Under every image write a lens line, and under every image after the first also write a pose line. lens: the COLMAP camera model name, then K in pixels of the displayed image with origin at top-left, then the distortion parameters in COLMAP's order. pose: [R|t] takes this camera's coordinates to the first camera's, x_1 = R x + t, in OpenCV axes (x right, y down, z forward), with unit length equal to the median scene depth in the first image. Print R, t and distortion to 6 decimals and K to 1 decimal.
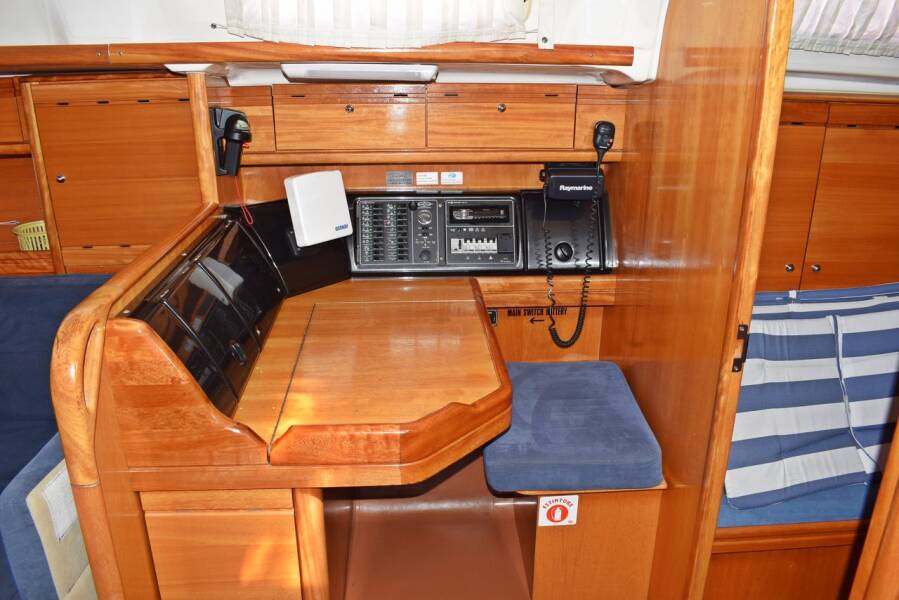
lens RADIAL K [[700.3, 0, 449.5], [0, 700.3, 300.0], [0, 0, 1]] dist [-0.095098, 0.012140]
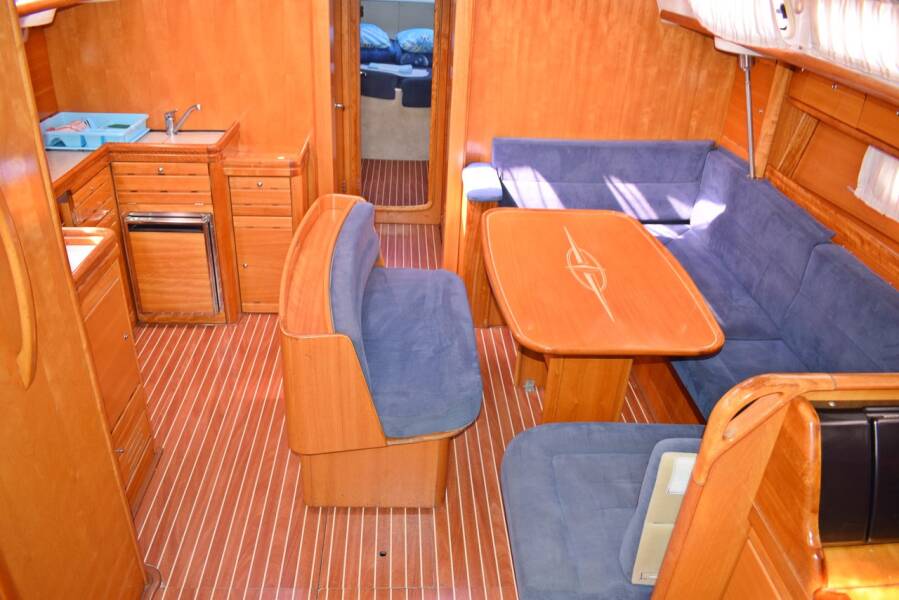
lens RADIAL K [[700.3, 0, 449.5], [0, 700.3, 300.0], [0, 0, 1]] dist [-0.095098, 0.012140]
pose [[0.004587, 0.484180, -0.874956, 0.386090], [-0.396818, 0.804008, 0.442839, -0.339704], [0.917886, 0.345167, 0.195819, 0.142156]]
